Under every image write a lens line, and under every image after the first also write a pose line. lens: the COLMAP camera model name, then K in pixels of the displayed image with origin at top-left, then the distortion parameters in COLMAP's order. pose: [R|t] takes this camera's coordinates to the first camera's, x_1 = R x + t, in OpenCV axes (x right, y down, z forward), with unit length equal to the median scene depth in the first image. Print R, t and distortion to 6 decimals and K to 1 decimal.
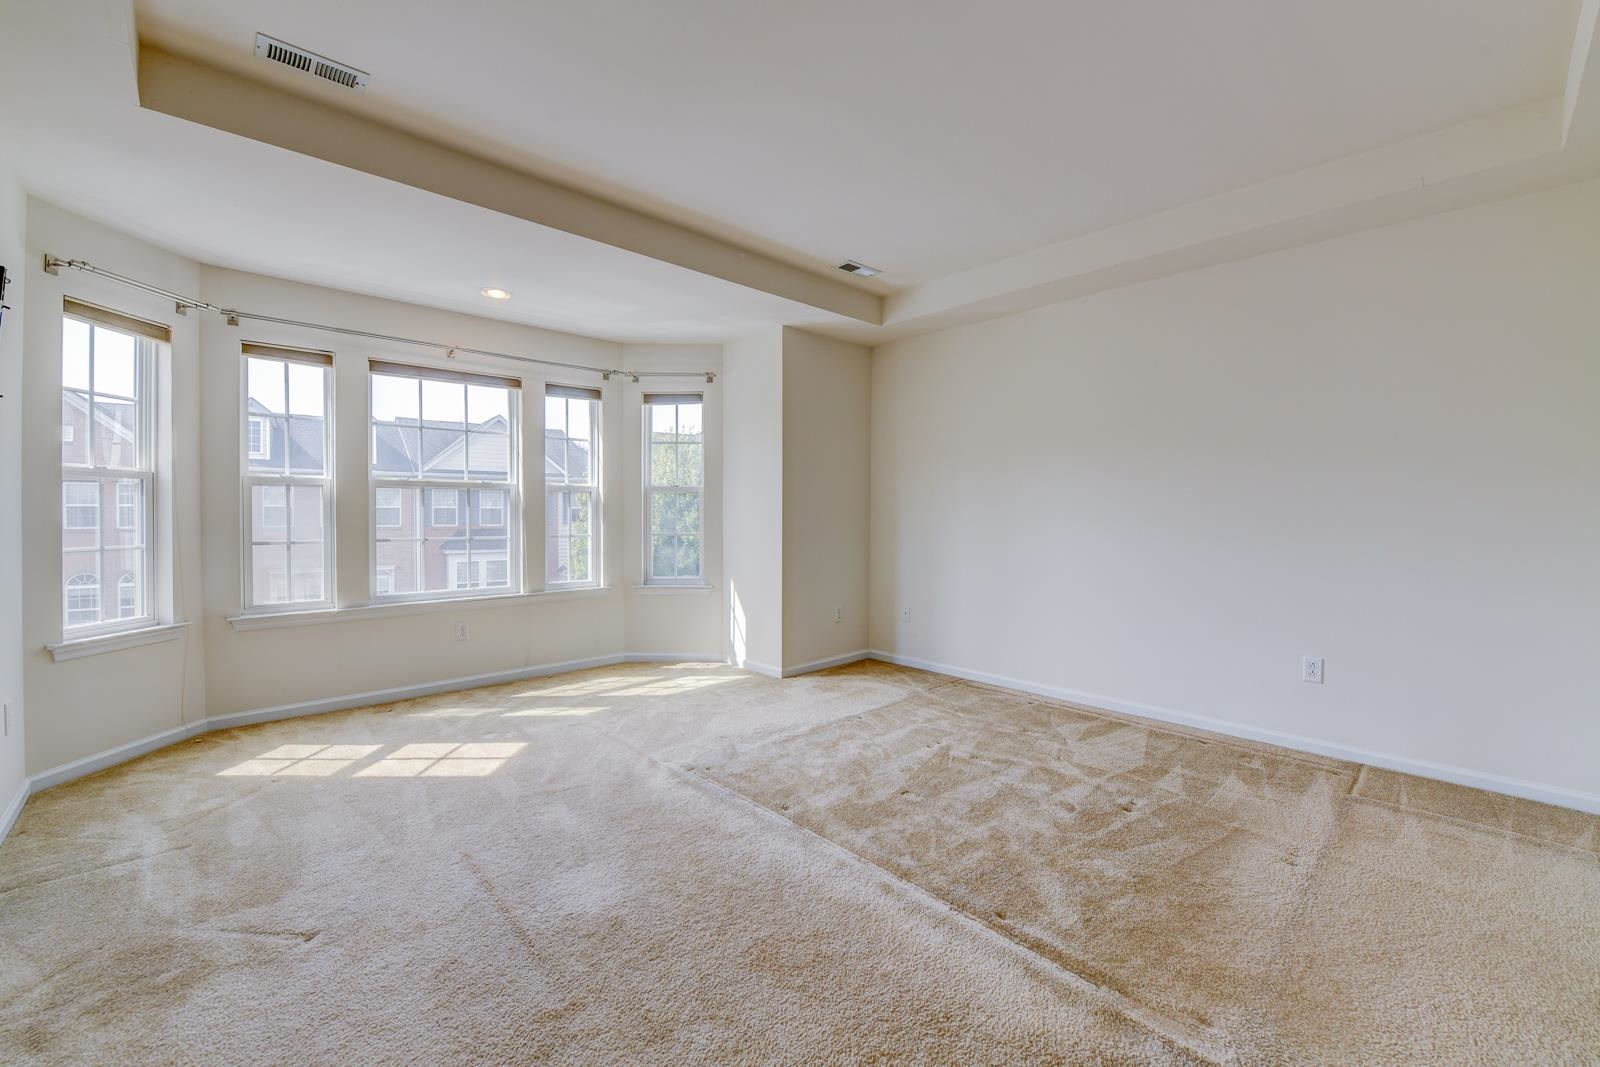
lens RADIAL K [[653.8, 0, 805.1], [0, 653.8, 524.4], [0, 0, 1]] dist [-0.010249, -0.005323]
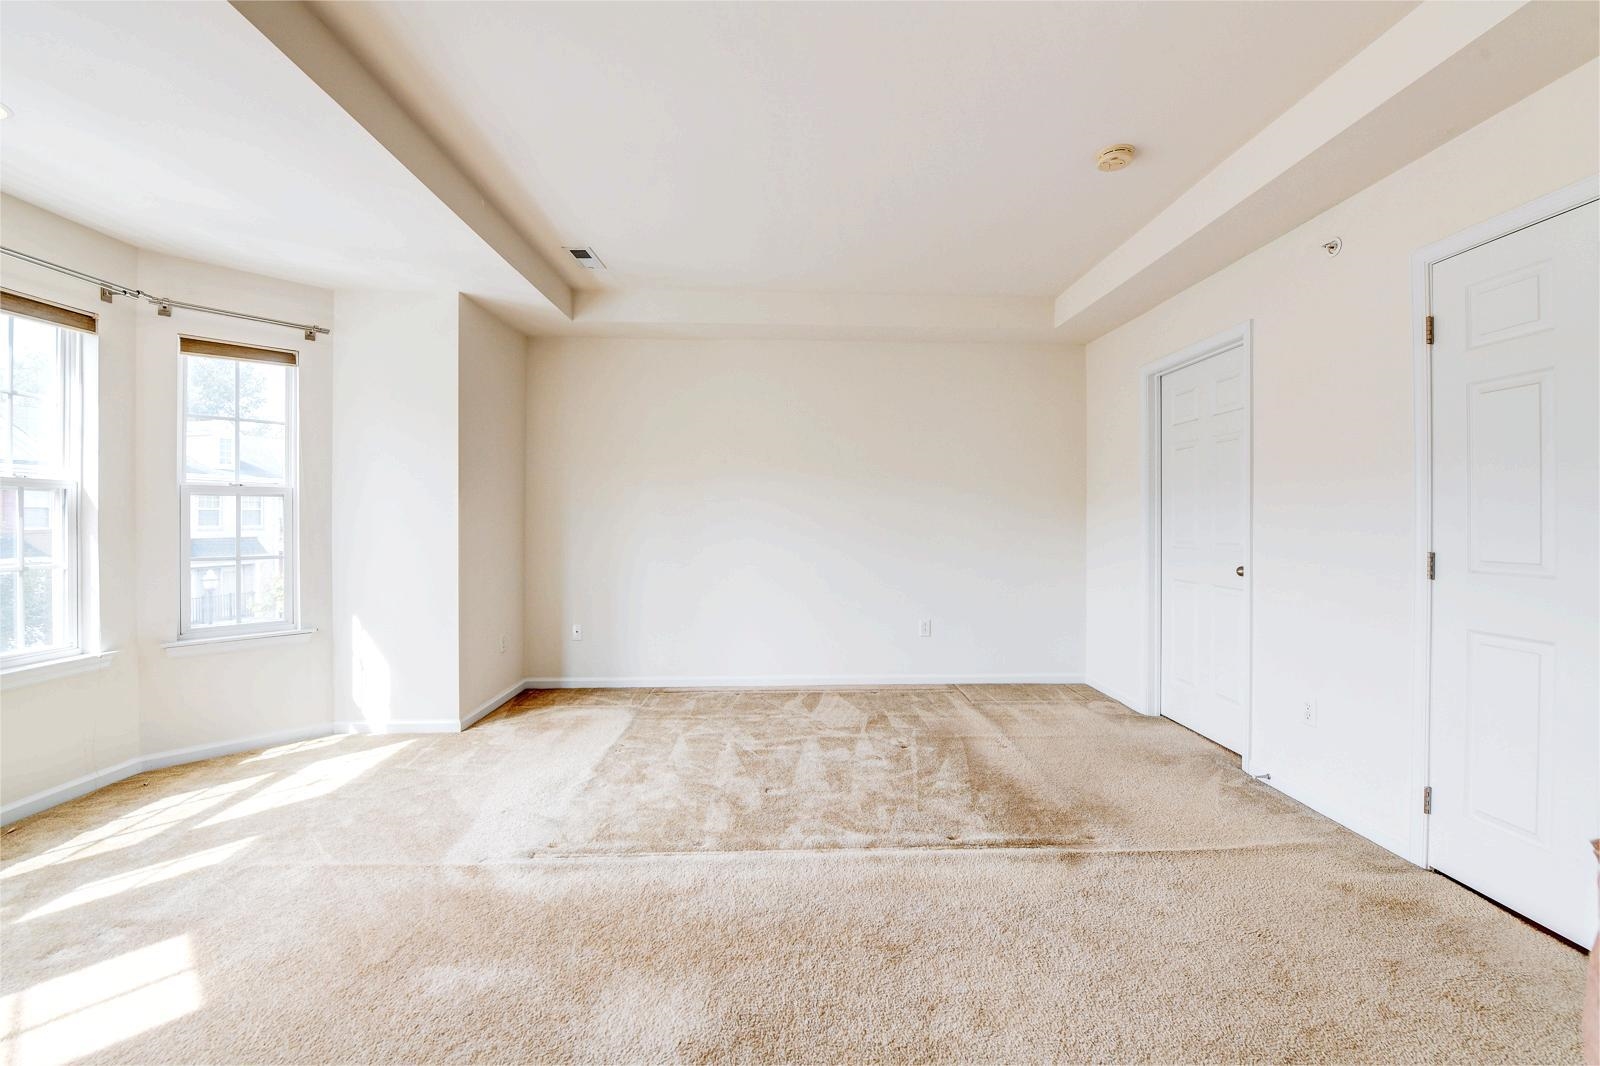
lens RADIAL K [[653.8, 0, 805.1], [0, 653.8, 523.9], [0, 0, 1]] dist [-0.010249, -0.005323]
pose [[0.645191, -0.007426, 0.763985, -0.424200], [0.014921, 0.999885, -0.002882, -0.011822], [-0.763876, 0.013259, 0.645227, 0.183883]]
